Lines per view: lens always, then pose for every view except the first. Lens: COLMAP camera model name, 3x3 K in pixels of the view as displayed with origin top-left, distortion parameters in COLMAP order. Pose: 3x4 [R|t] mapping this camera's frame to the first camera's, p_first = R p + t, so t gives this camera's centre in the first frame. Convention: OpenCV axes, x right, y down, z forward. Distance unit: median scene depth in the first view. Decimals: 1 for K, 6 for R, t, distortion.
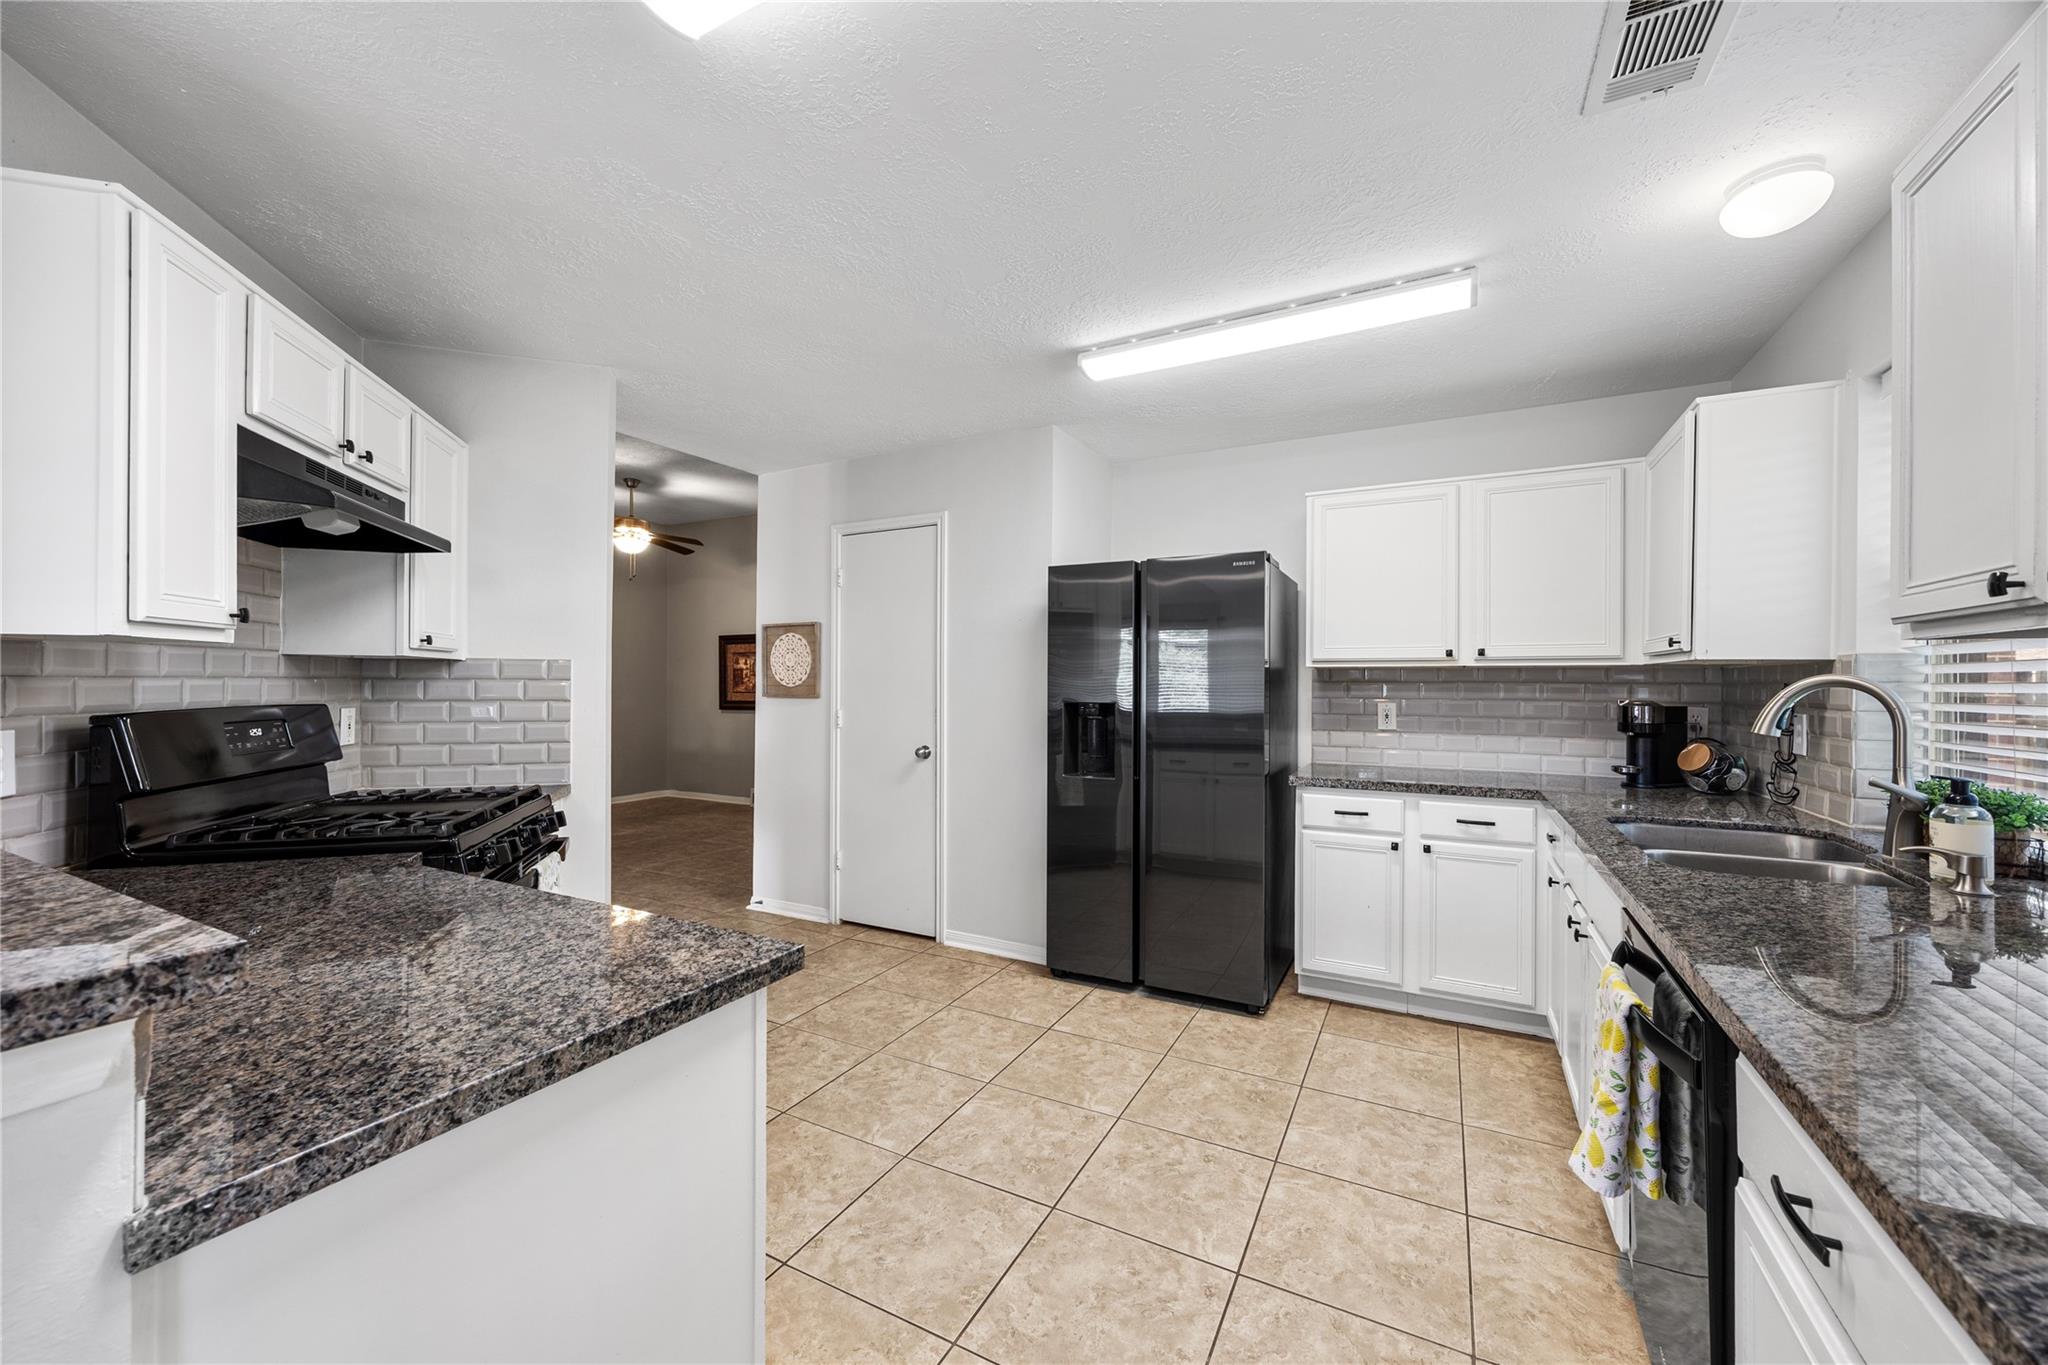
lens RADIAL K [[791.1, 0, 1008.5], [0, 791.1, 679.3], [0, 0, 1]] dist [-0.003609, 0.000297]
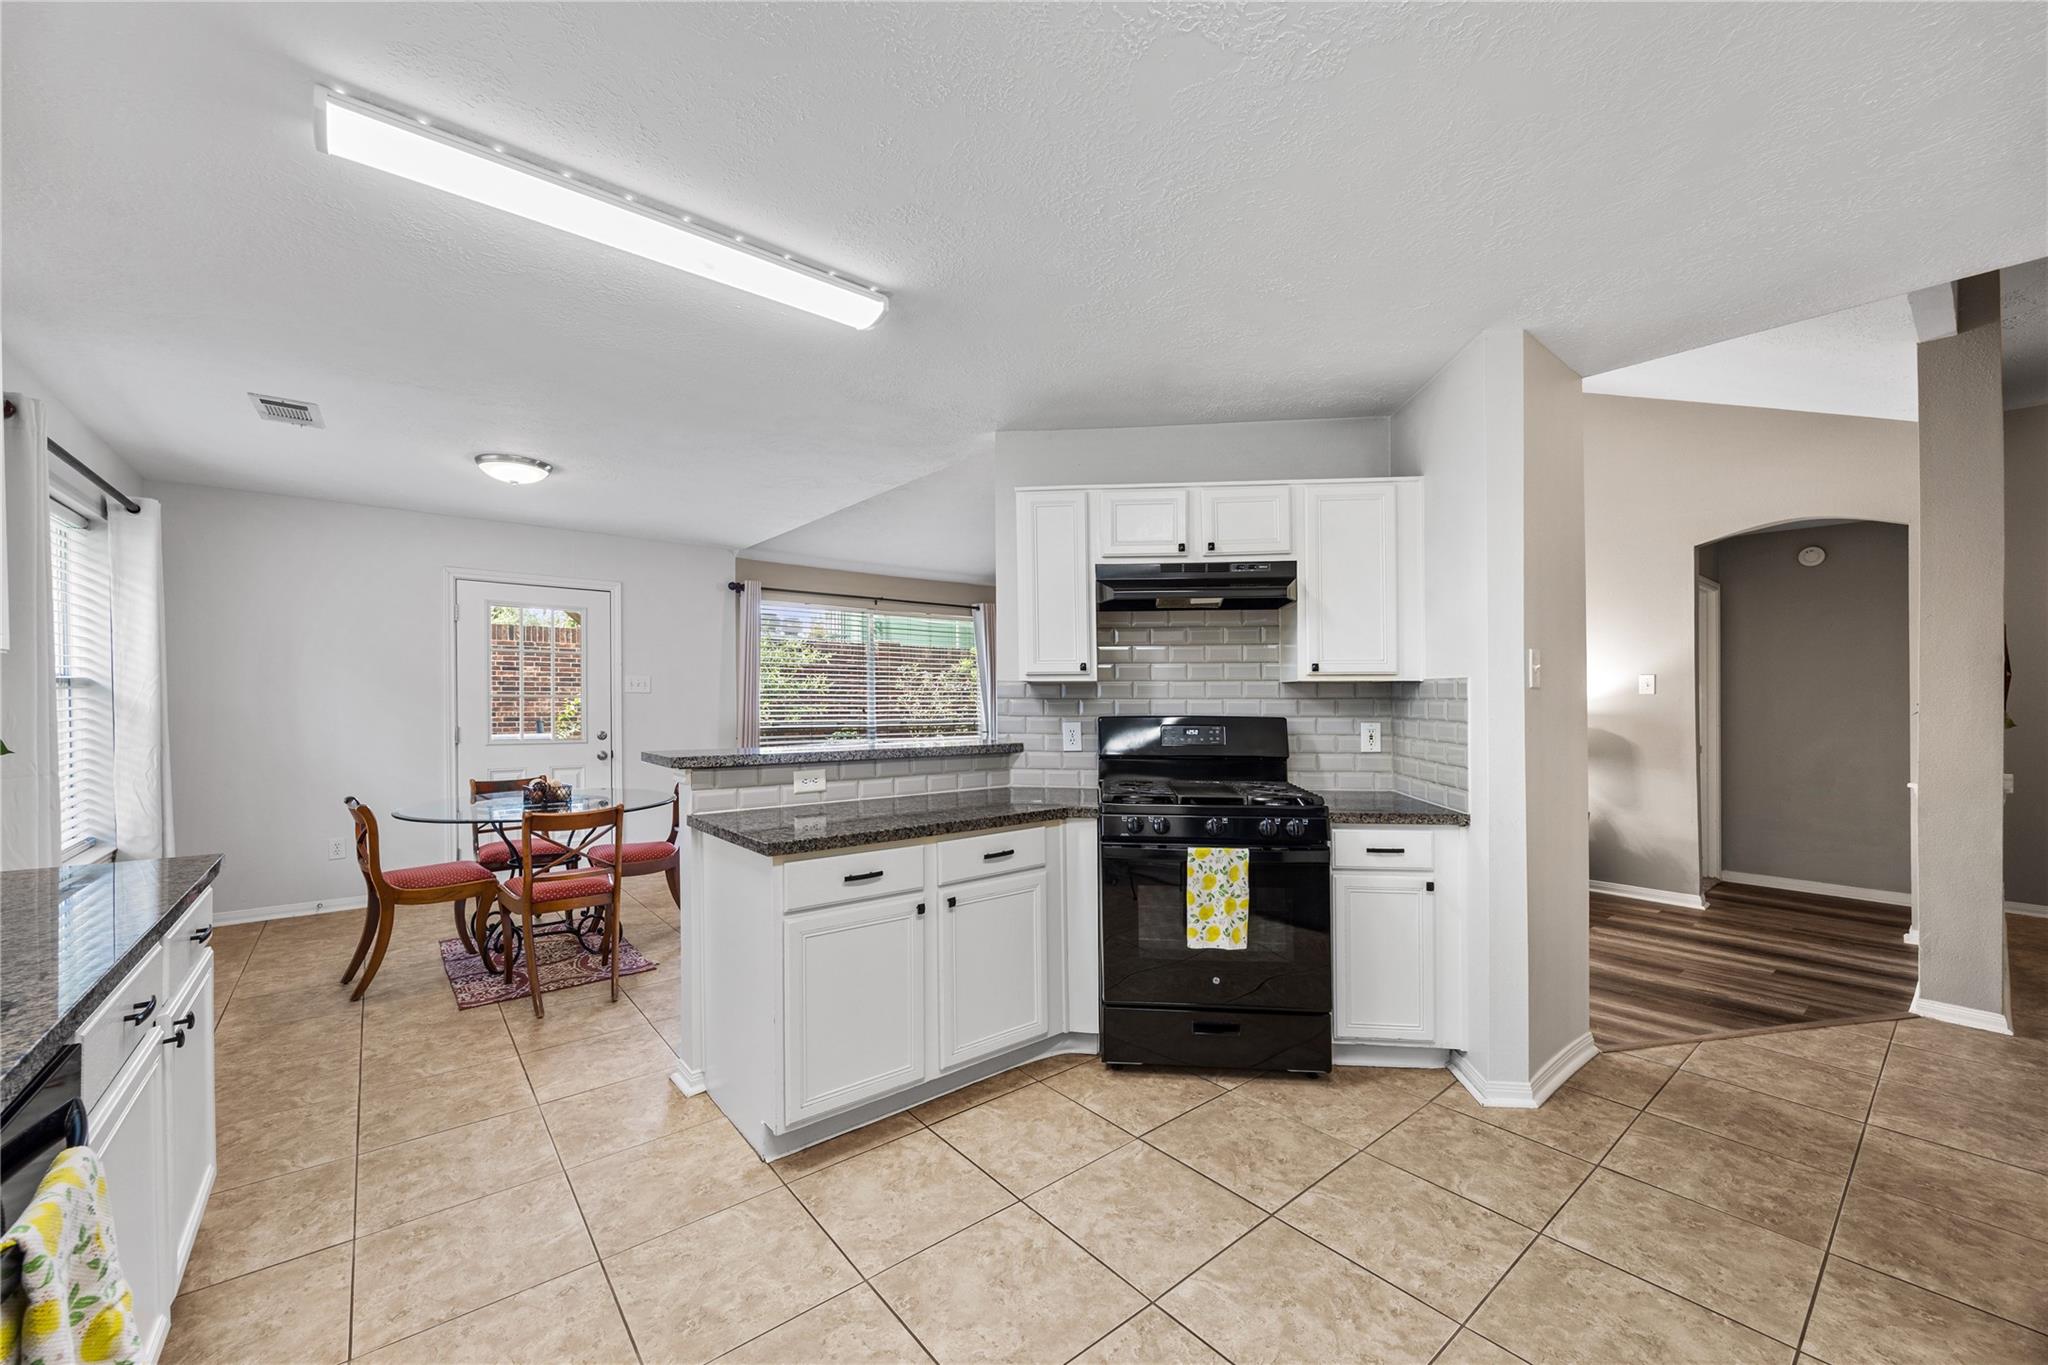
lens RADIAL K [[791.1, 0, 1015.0], [0, 791.1, 714.1], [0, 0, 1]] dist [-0.003609, 0.000297]
pose [[-0.371174, 0.013732, -0.928462, 0.429930], [0.001899, 0.999900, 0.014029, 0.004126], [0.928561, 0.003444, -0.371163, 0.776024]]
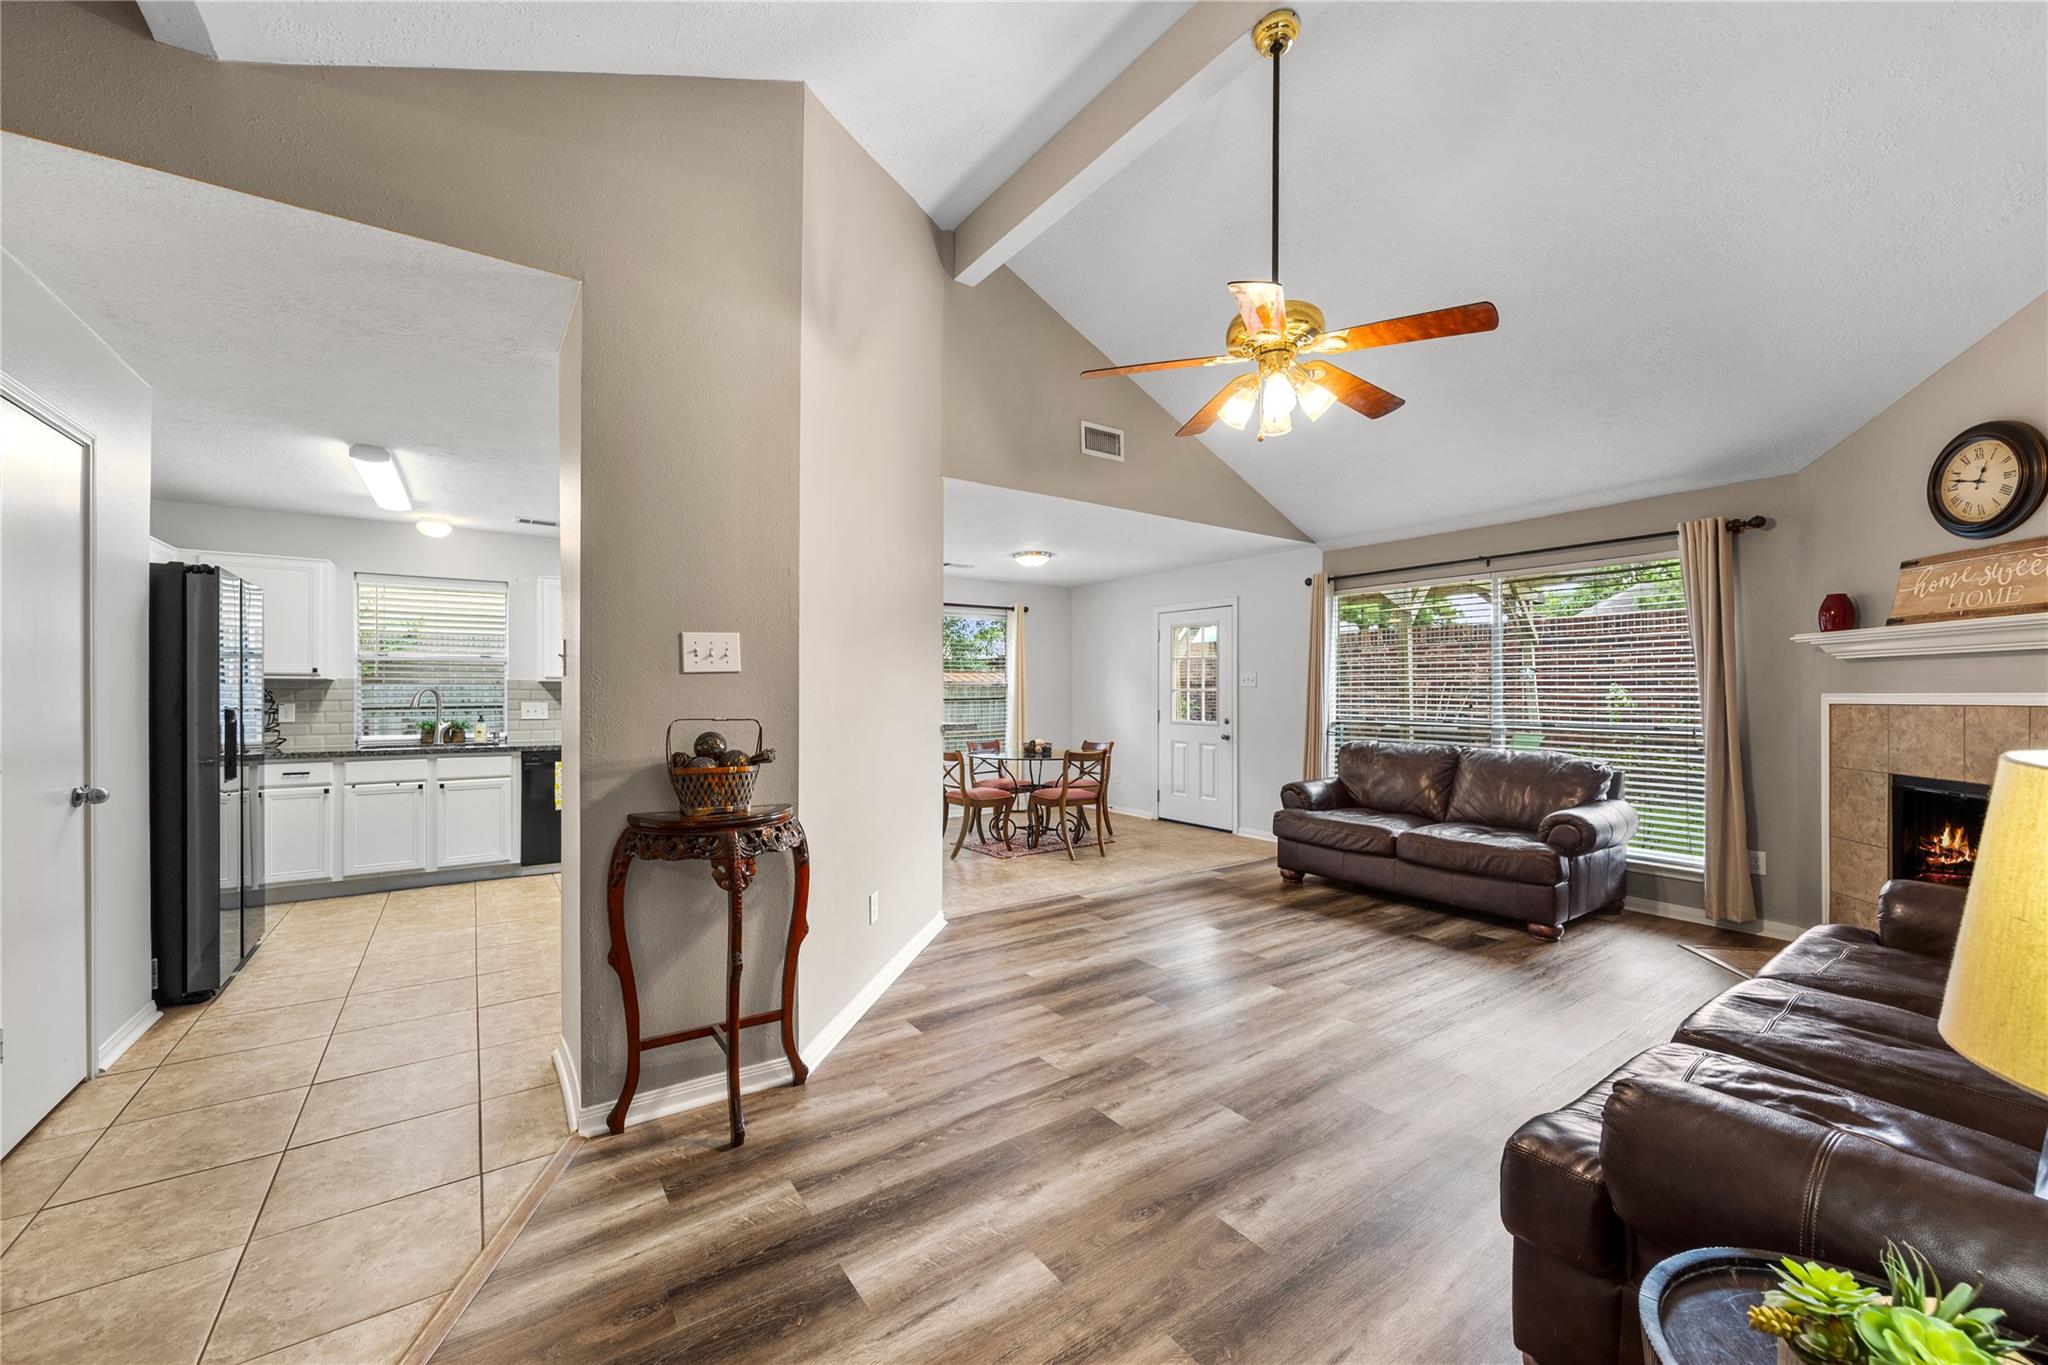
lens RADIAL K [[791.1, 0, 1019.6], [0, 791.1, 684.4], [0, 0, 1]] dist [-0.003609, 0.000297]
pose [[-0.897724, 0.003426, 0.440546, -1.317434], [-0.003899, 0.999869, -0.015721, 0.009461], [-0.440542, -0.015830, -0.897592, 1.523427]]
